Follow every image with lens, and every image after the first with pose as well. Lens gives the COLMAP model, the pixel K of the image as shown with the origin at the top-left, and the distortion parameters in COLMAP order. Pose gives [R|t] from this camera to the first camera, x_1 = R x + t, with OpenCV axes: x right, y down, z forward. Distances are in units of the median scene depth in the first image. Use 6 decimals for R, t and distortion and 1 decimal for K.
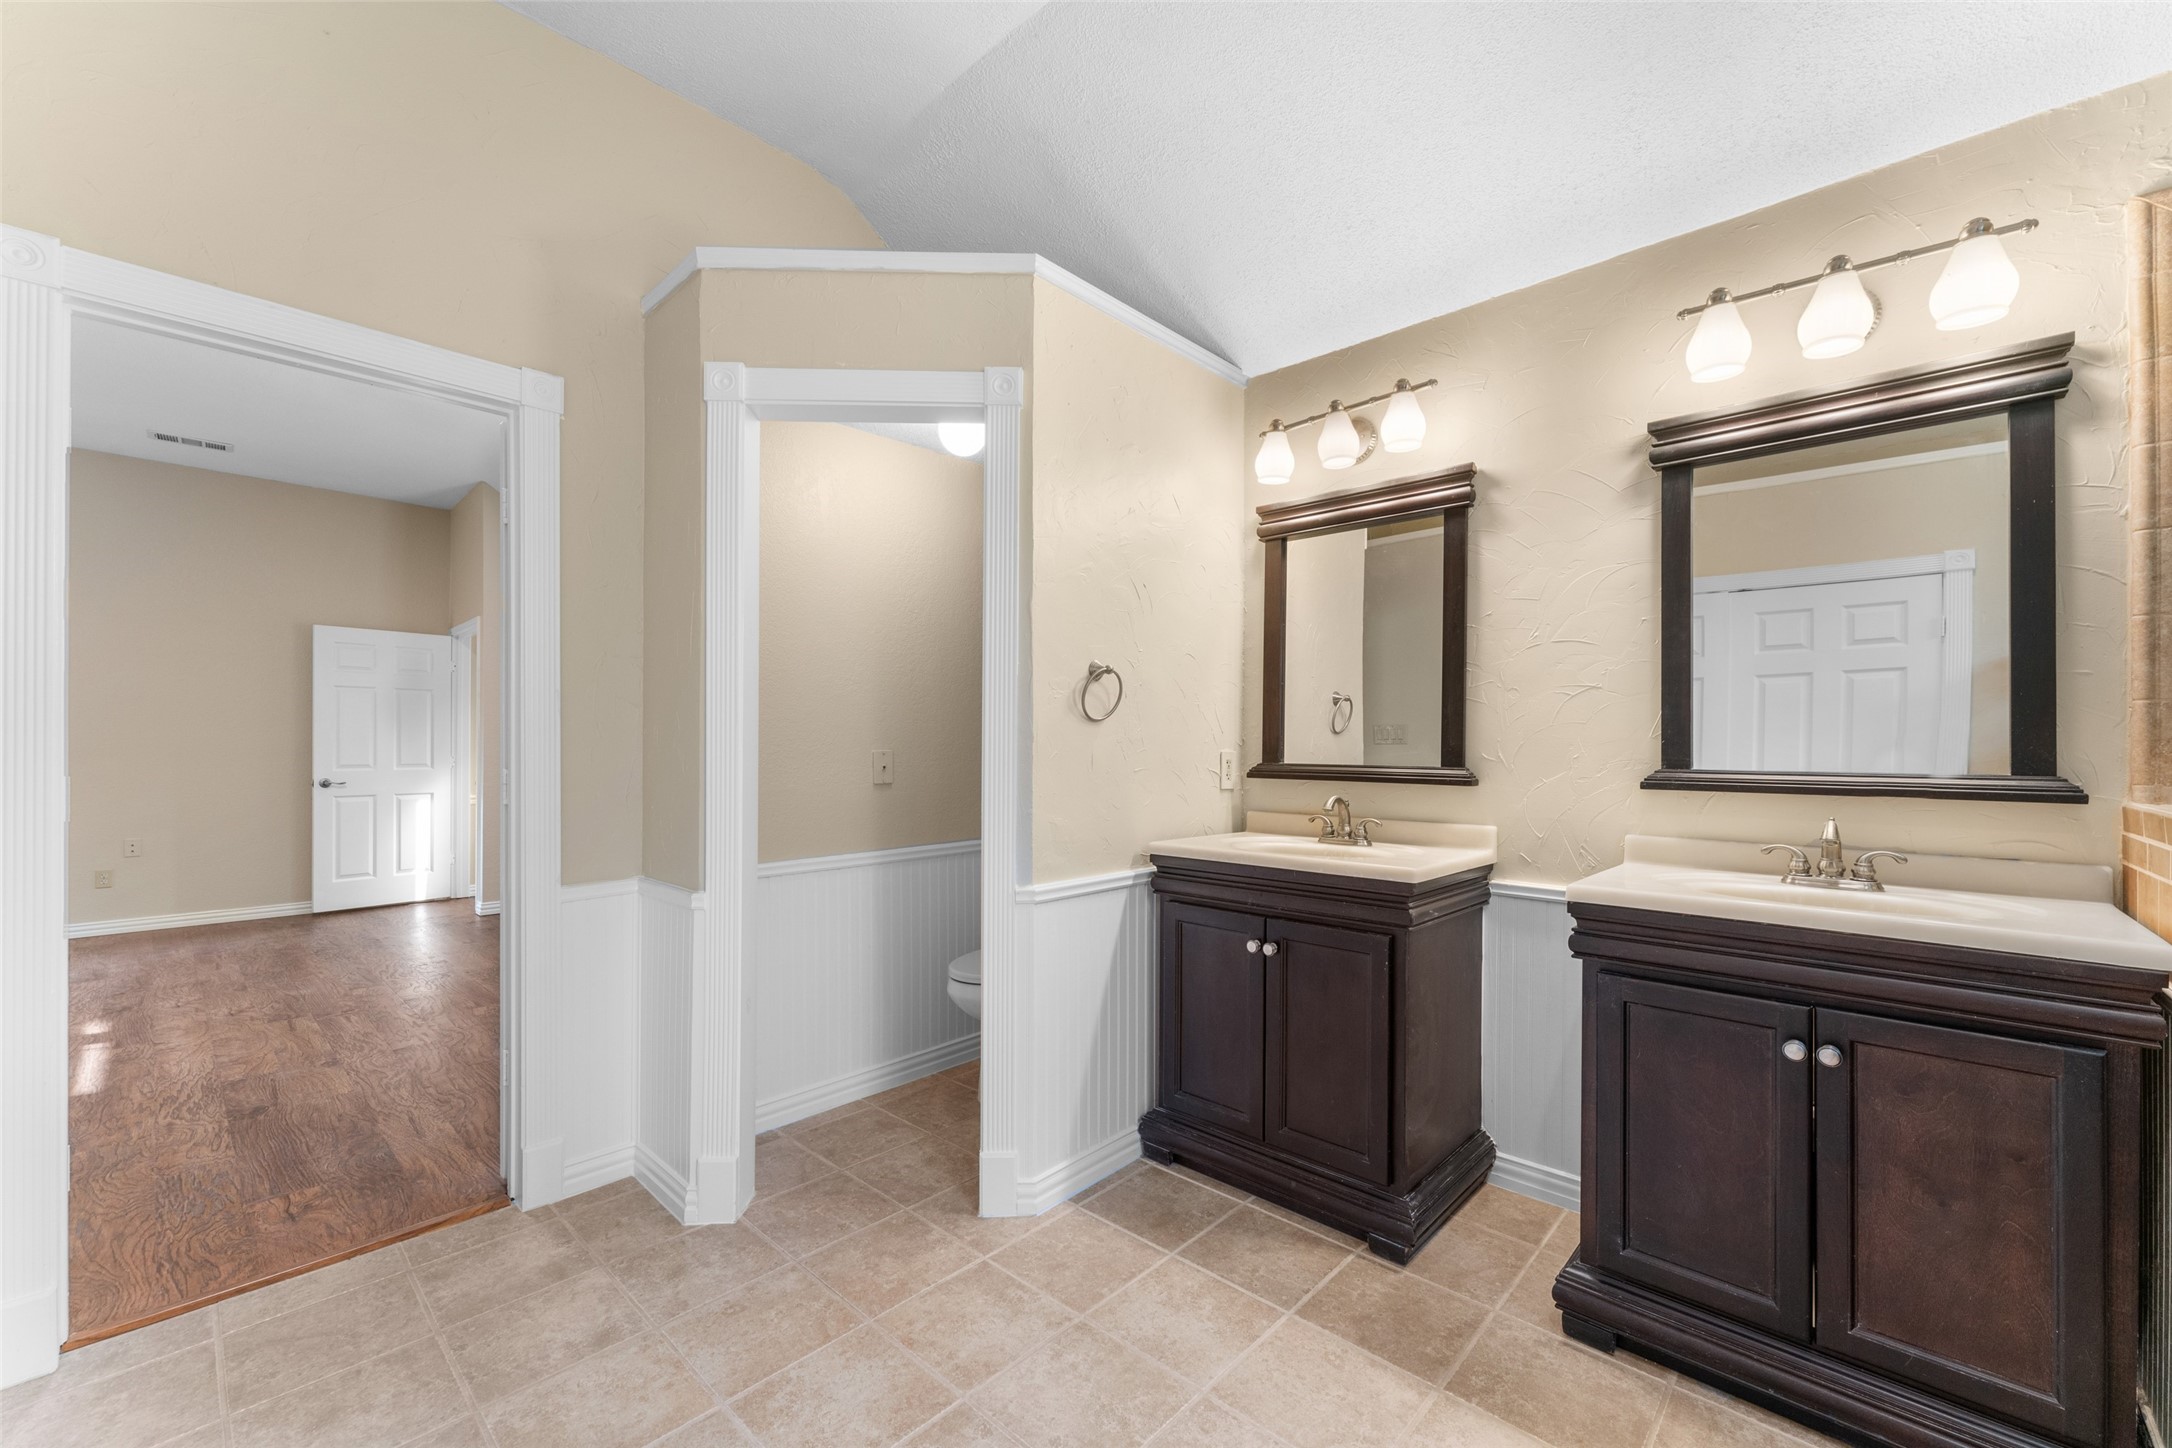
lens RADIAL K [[863.9, 0, 1075.3], [0, 863.9, 741.8], [0, 0, 1]] dist [-0.000722, 0.000423]
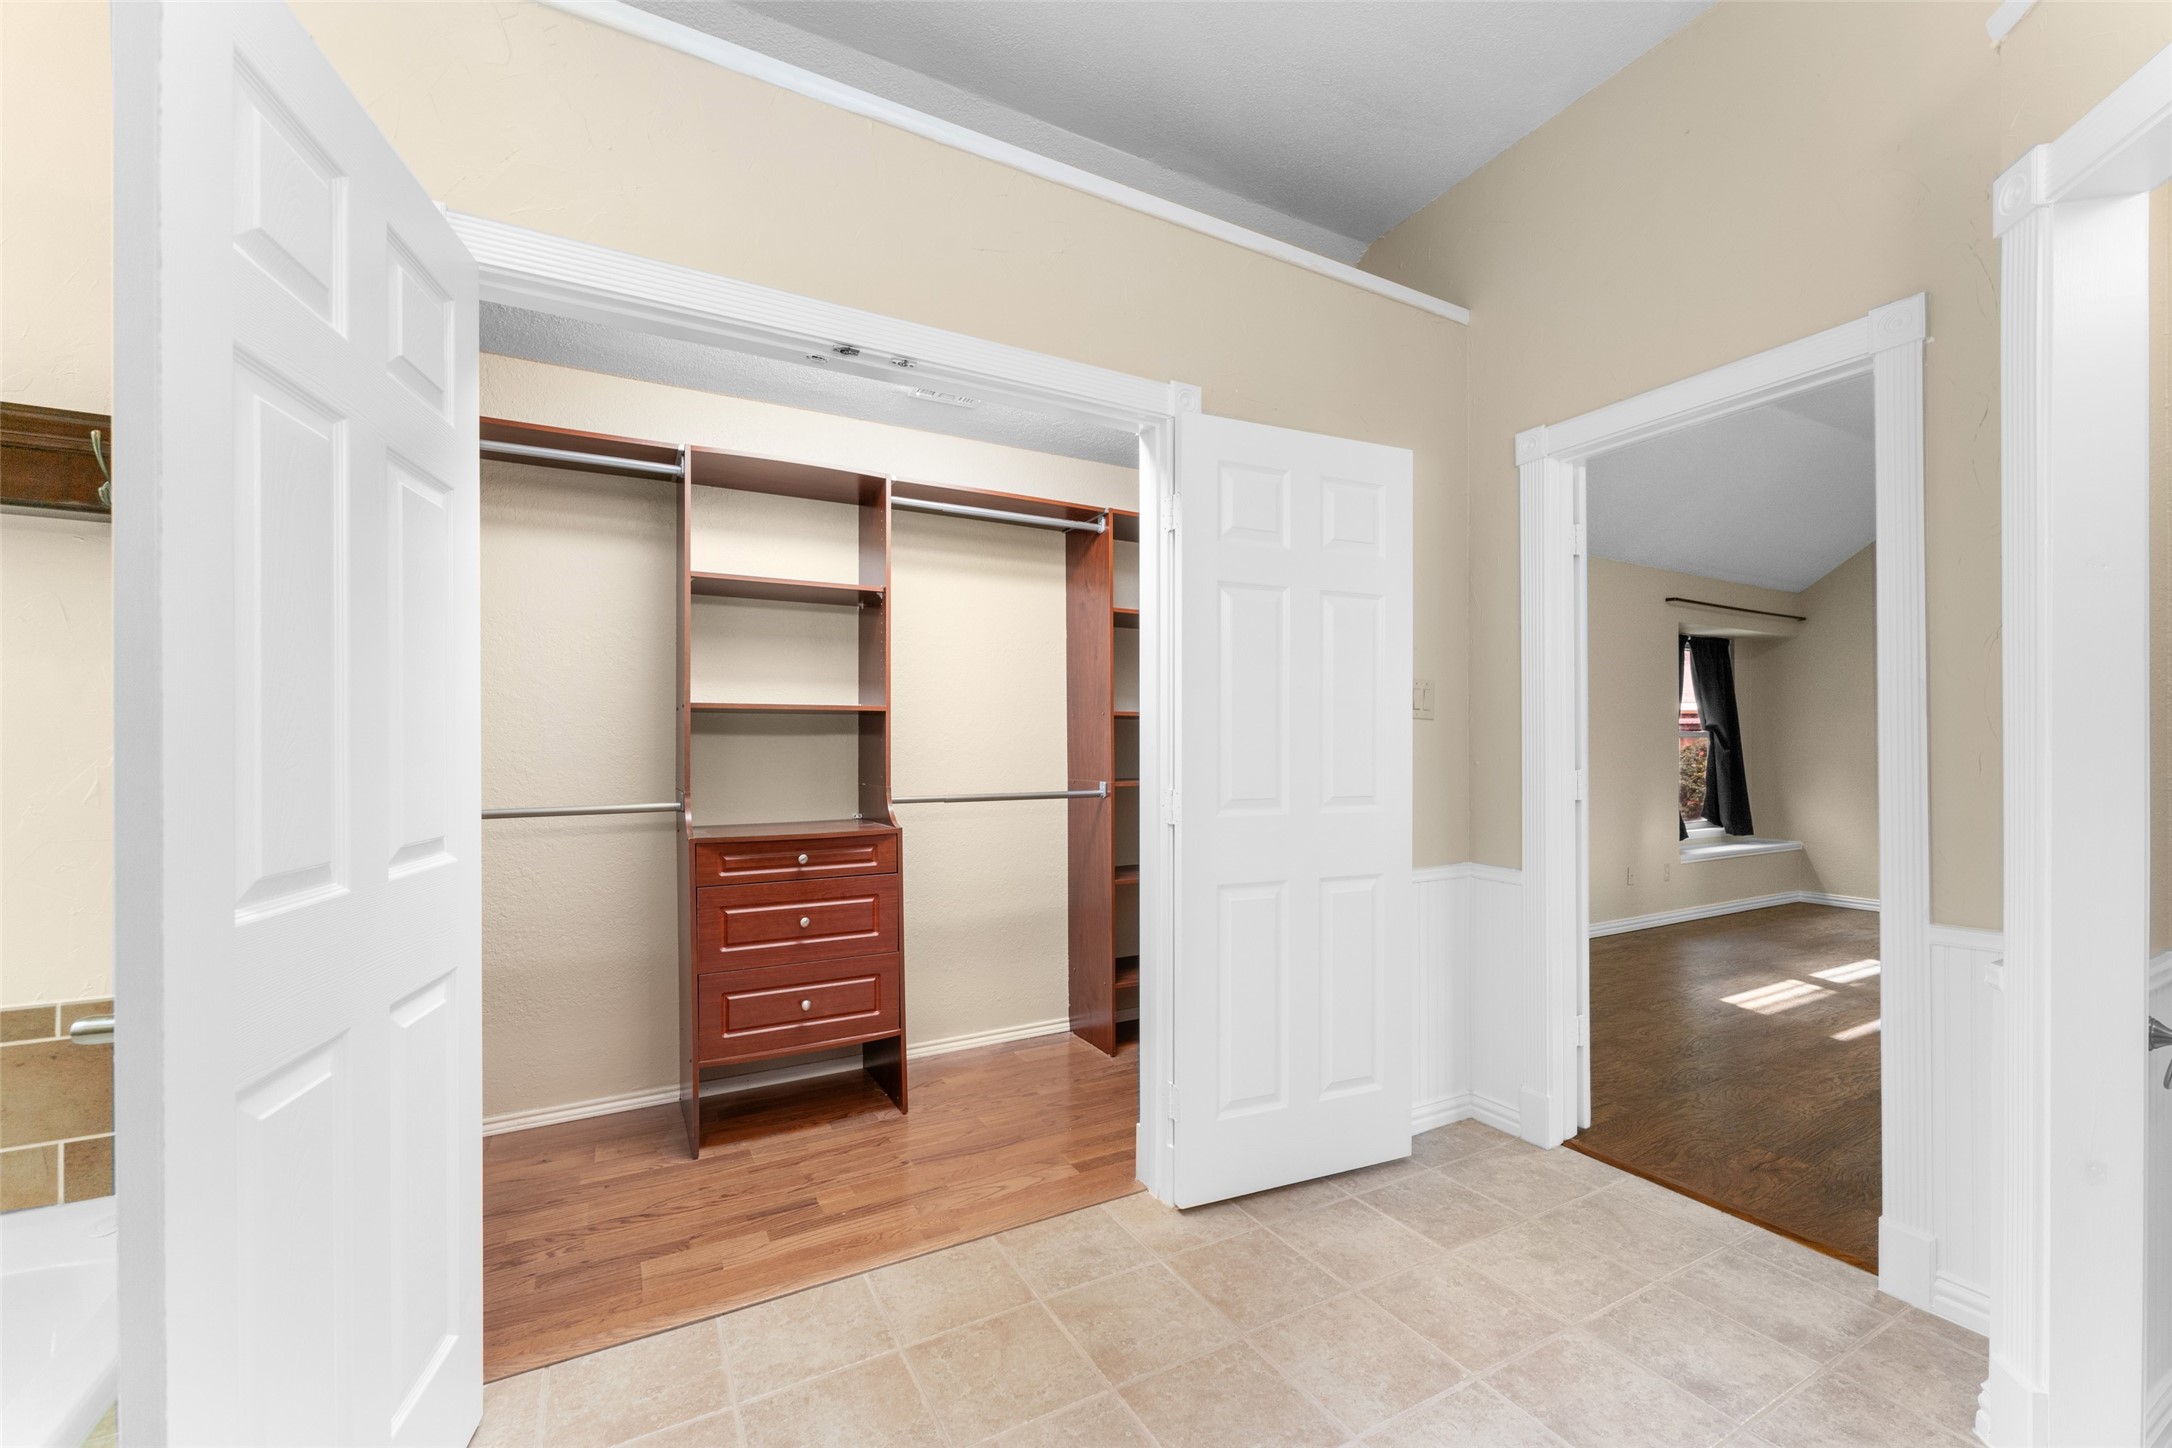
lens RADIAL K [[863.9, 0, 1091.4], [0, 863.9, 752.3], [0, 0, 1]] dist [-0.000722, 0.000423]
pose [[-0.304762, 0.003983, -0.952420, 0.338636], [0.007171, 0.999973, 0.001887, 0.000774], [0.952401, -0.006254, -0.304783, 0.418924]]
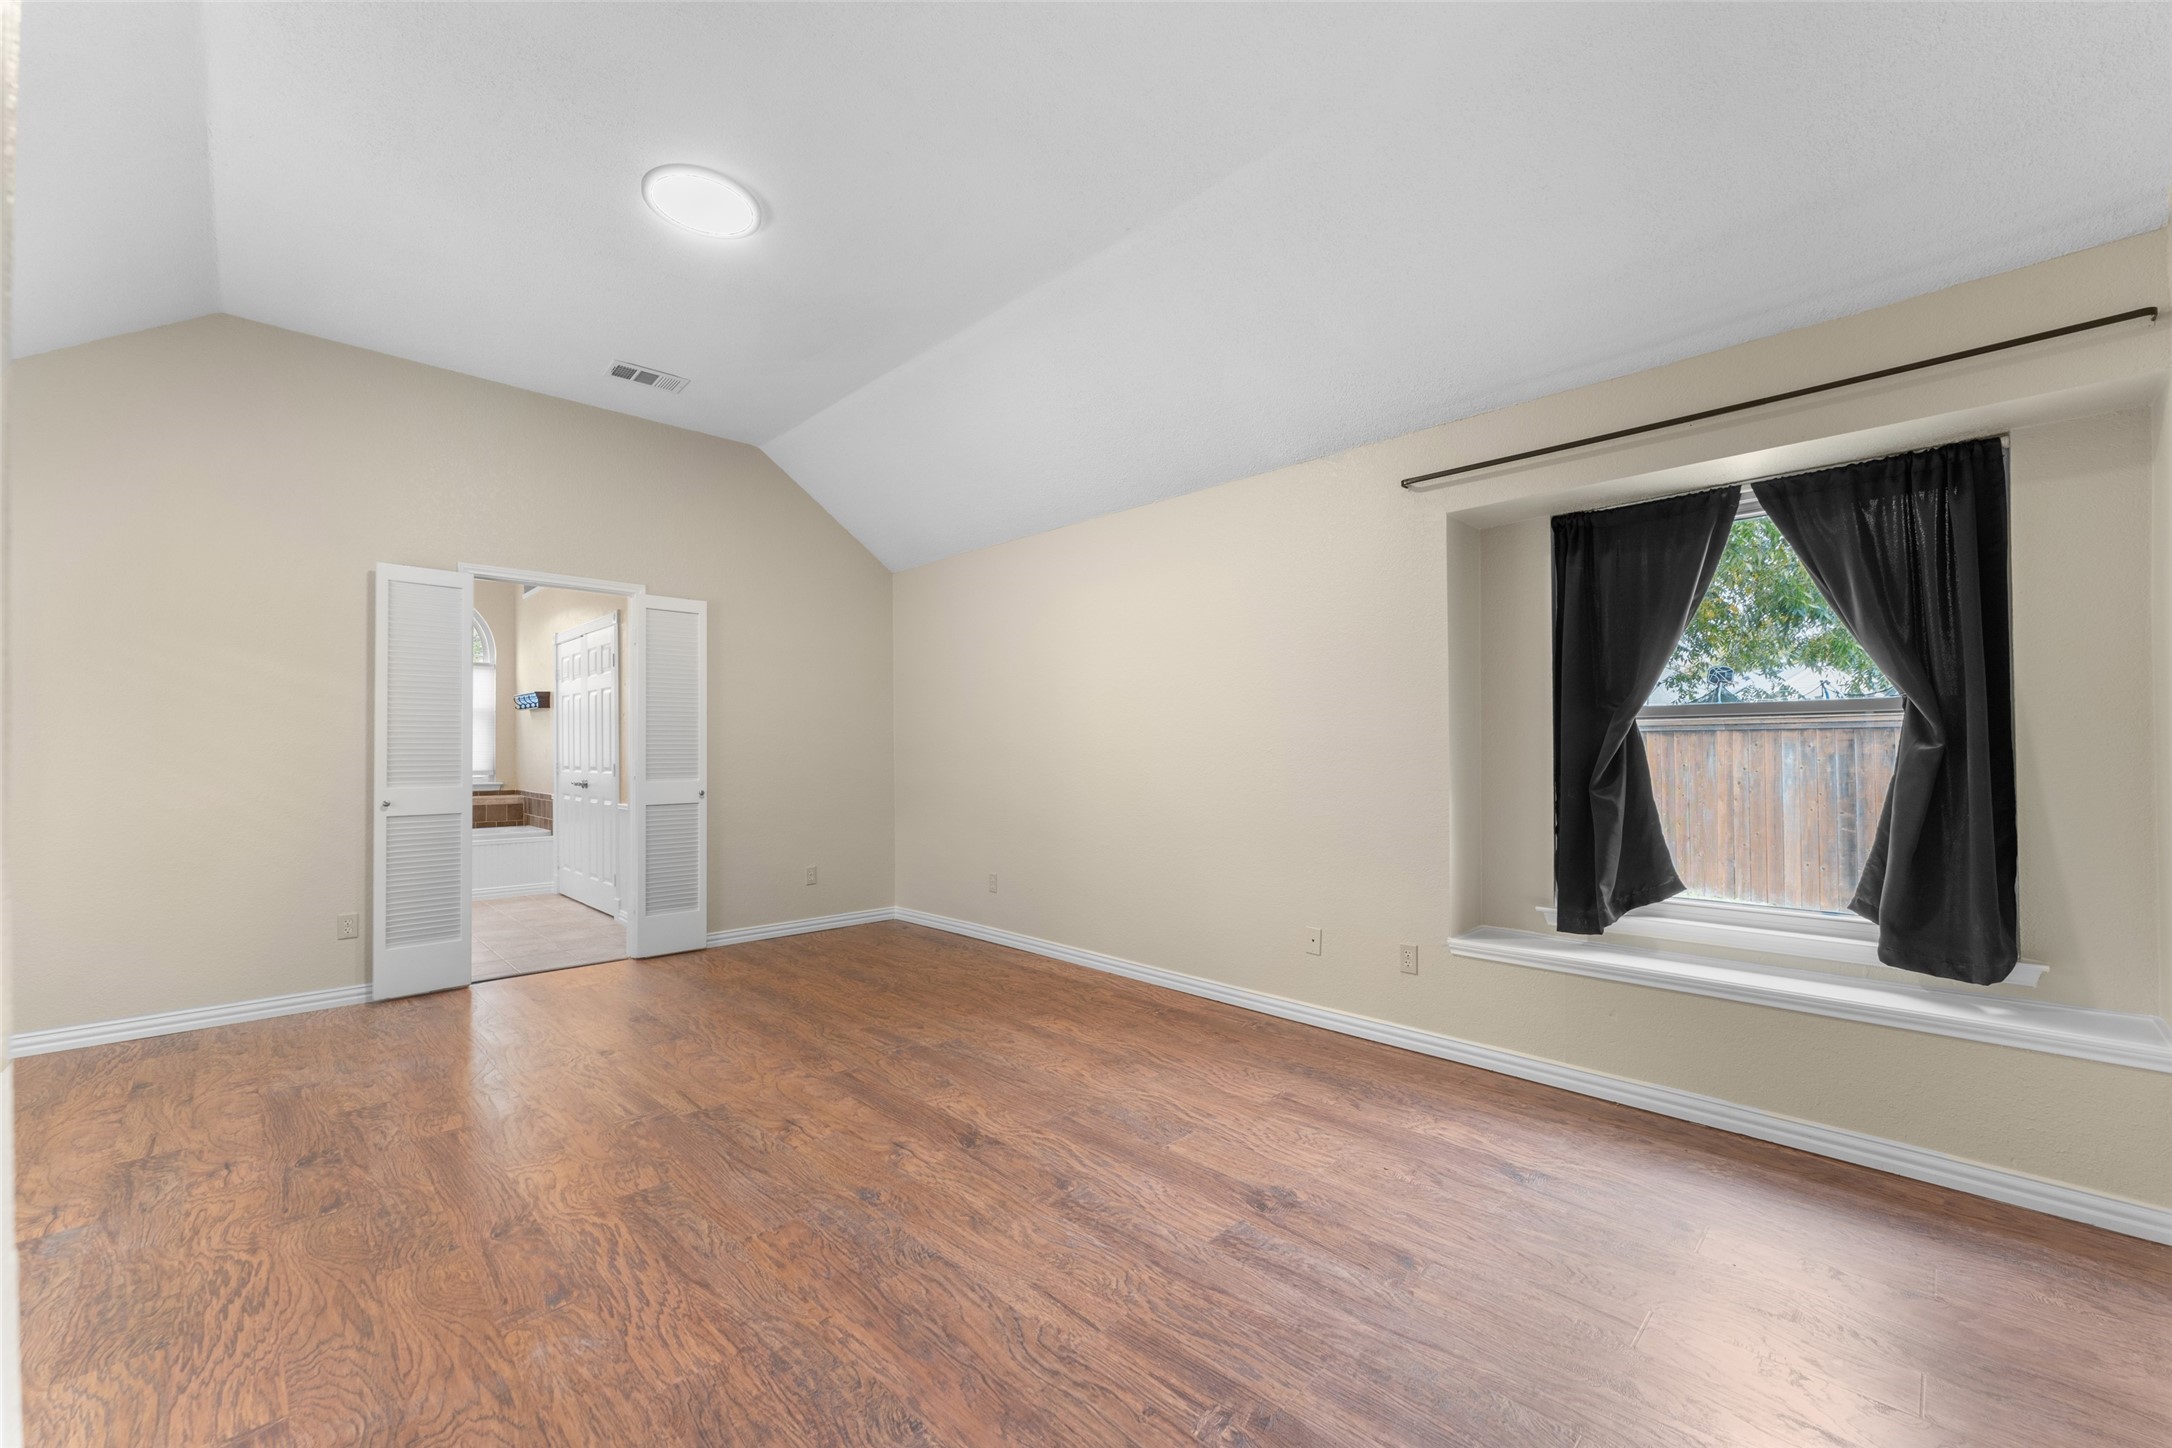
lens RADIAL K [[863.9, 0, 1072.0], [0, 863.9, 743.2], [0, 0, 1]] dist [-0.000722, 0.000423]
pose [[-0.998928, 0.007070, 0.045744, -1.758316], [0.006517, 0.999904, -0.012220, 0.017024], [-0.045826, -0.011908, -0.998878, 2.411613]]
